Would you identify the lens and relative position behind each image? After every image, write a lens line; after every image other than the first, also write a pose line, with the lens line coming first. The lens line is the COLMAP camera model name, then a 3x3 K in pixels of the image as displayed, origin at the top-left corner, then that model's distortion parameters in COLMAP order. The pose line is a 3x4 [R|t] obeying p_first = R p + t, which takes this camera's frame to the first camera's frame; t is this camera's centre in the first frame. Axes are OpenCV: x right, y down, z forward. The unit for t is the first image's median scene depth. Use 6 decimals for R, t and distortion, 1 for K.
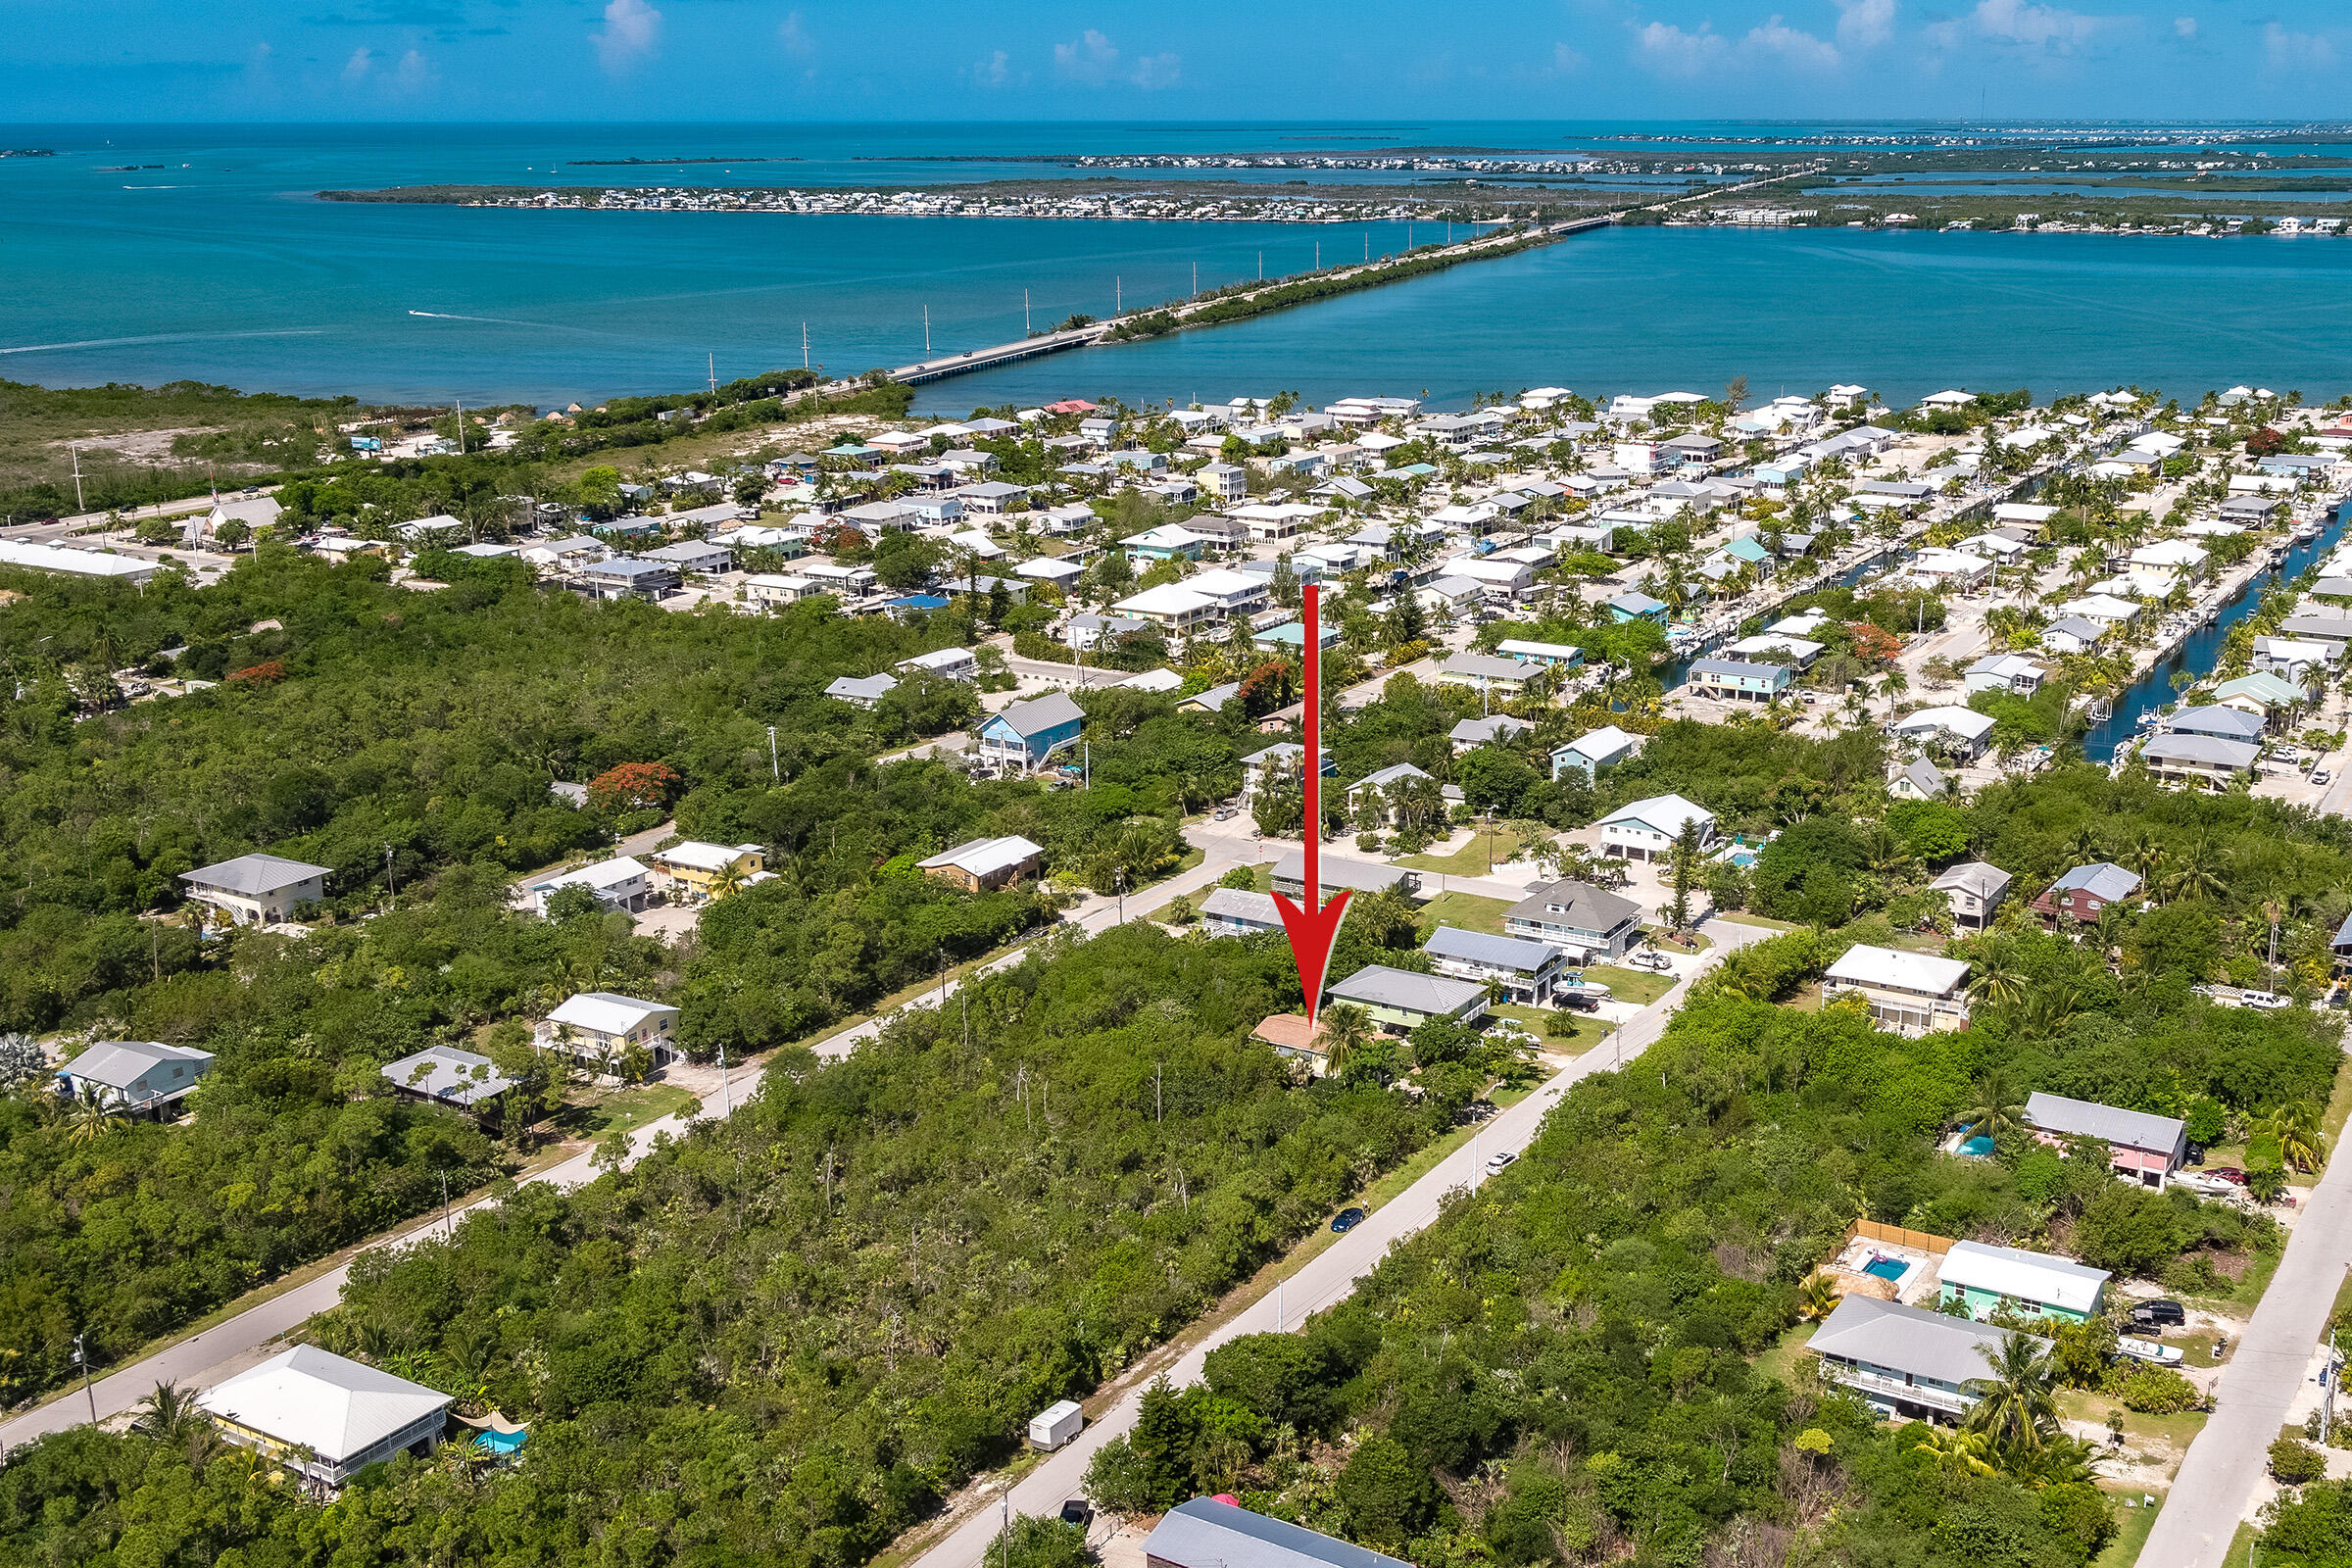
lens RADIAL K [[2655.9, 0, 1176.0], [0, 2655.9, 784.0], [0, 0, 1]] dist [0.009438, -0.014849]
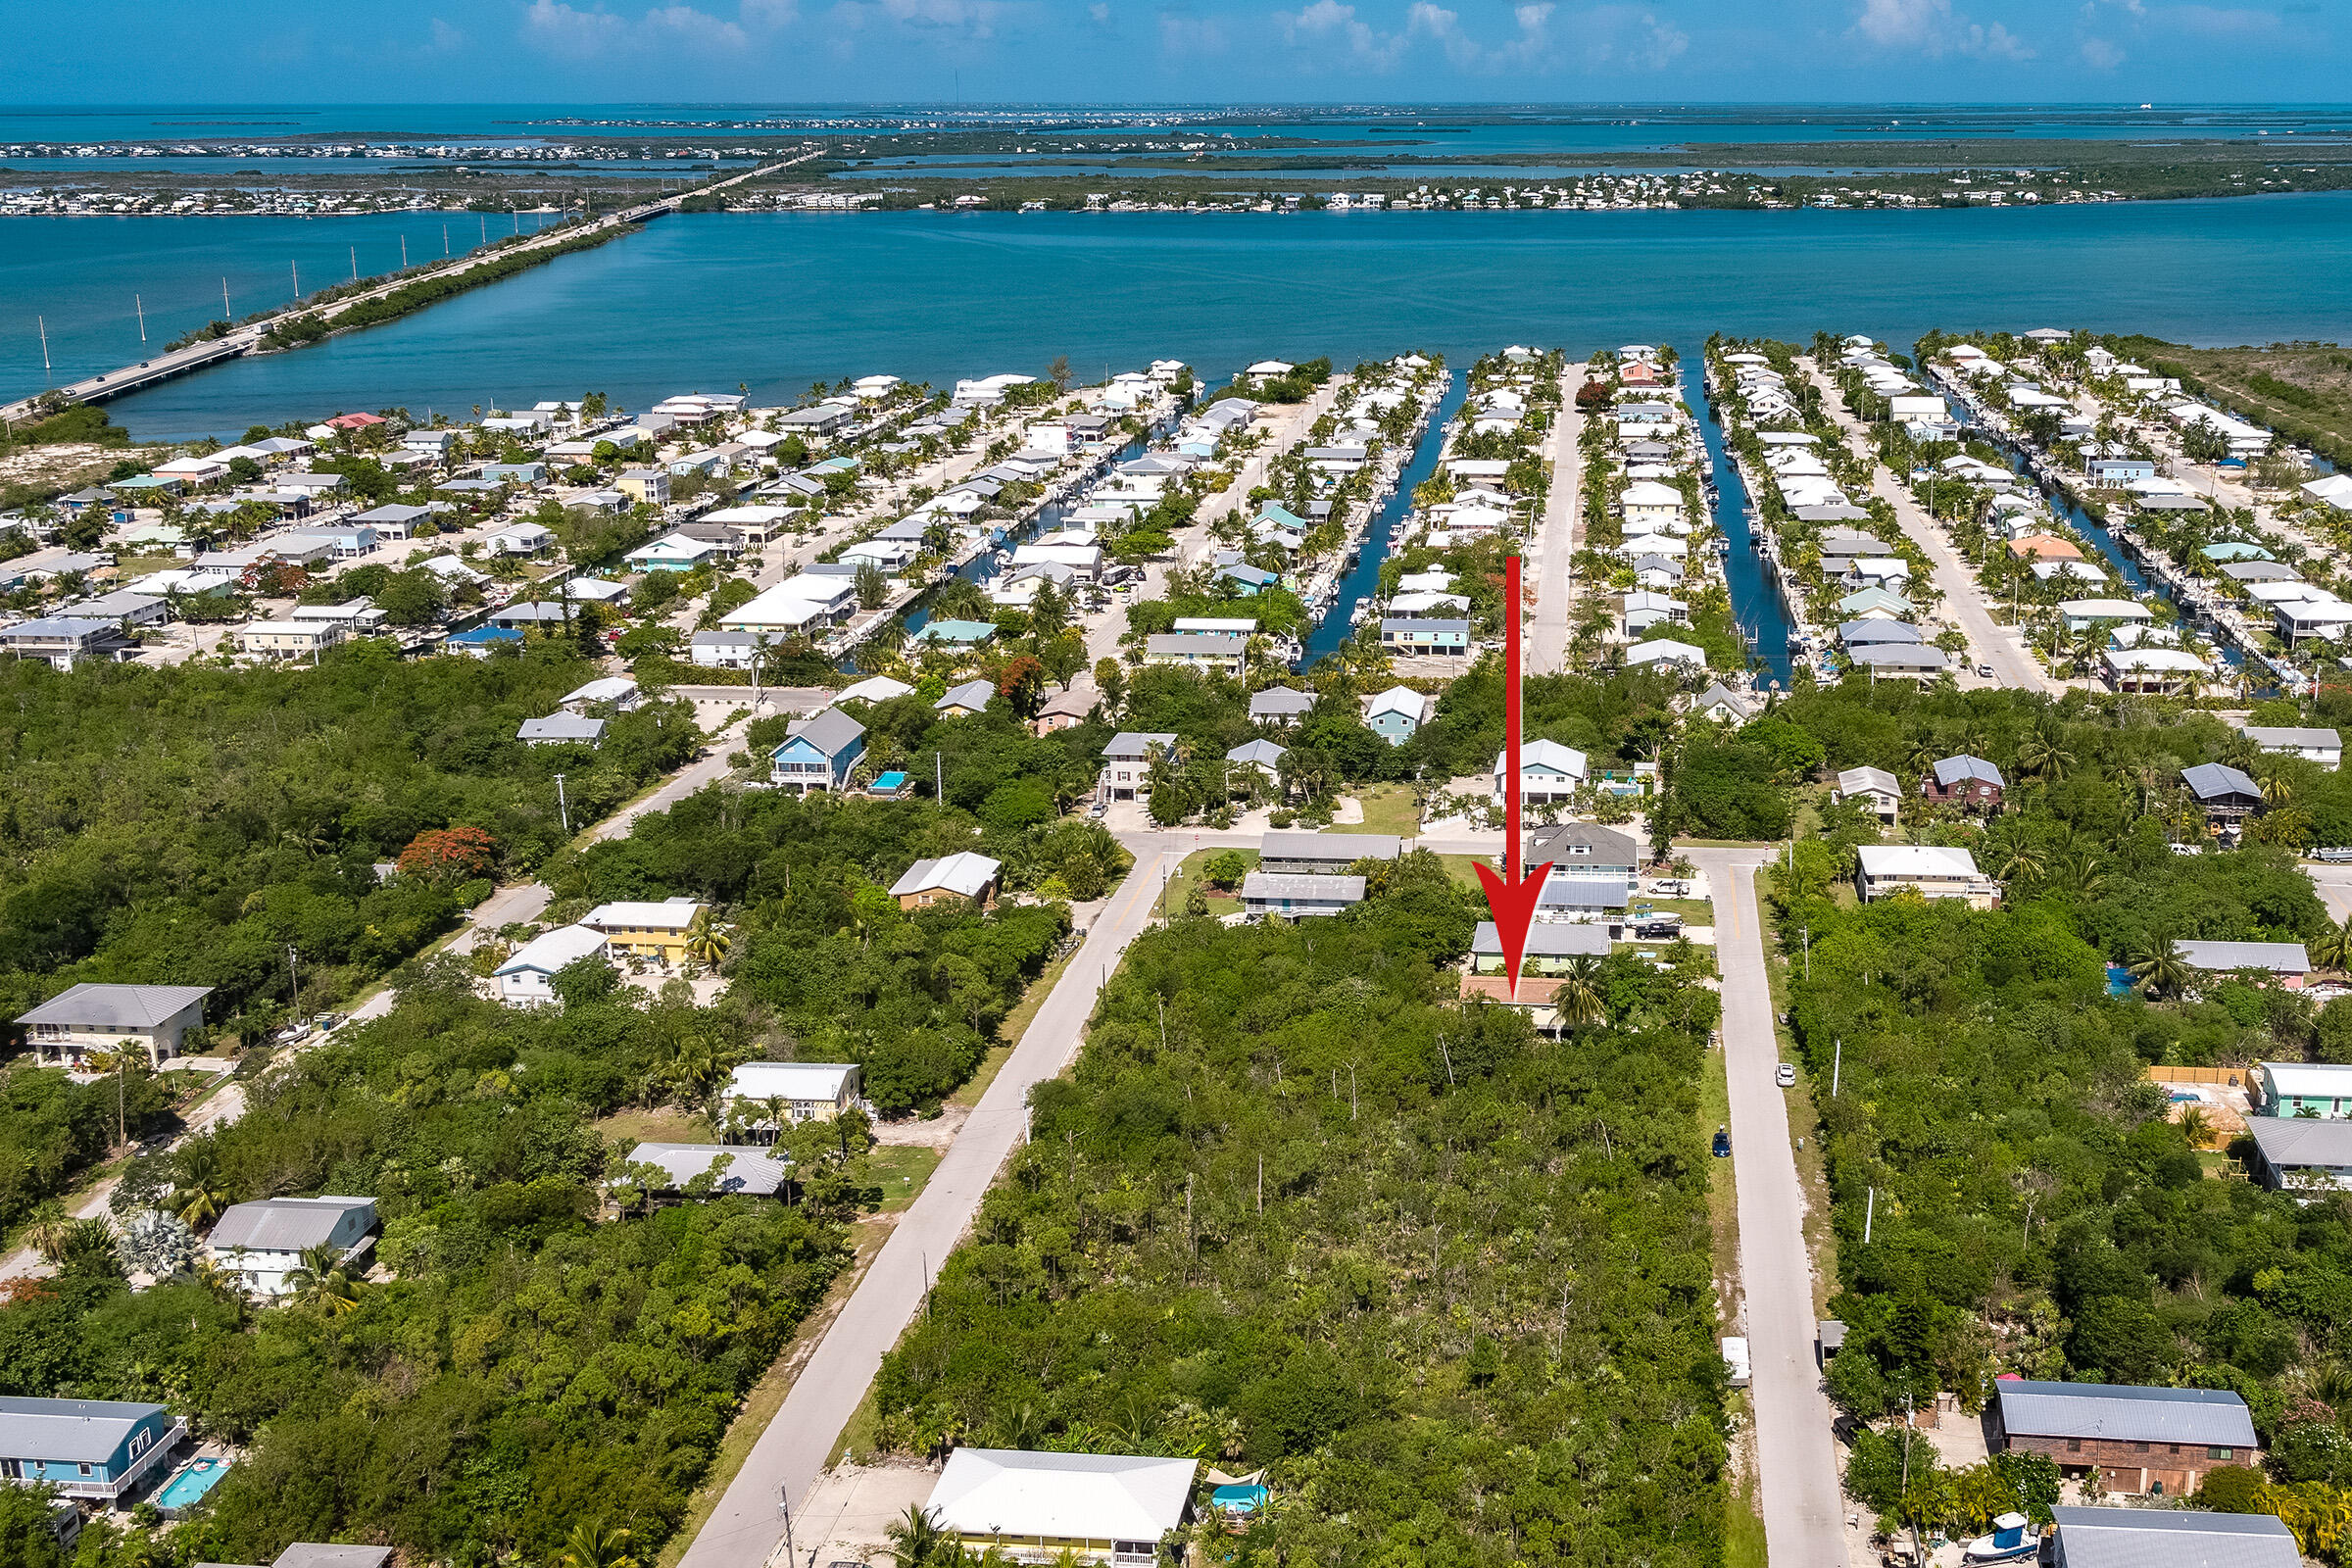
lens RADIAL K [[2824.7, 0, 1176.0], [0, 2824.7, 784.0], [0, 0, 1]] dist [-0.001021, 0.000756]
pose [[0.894147, -0.105393, 0.435194, -0.244491], [0.109411, 0.993869, 0.015894, -0.006952], [-0.434201, 0.033403, 0.900196, 0.038108]]
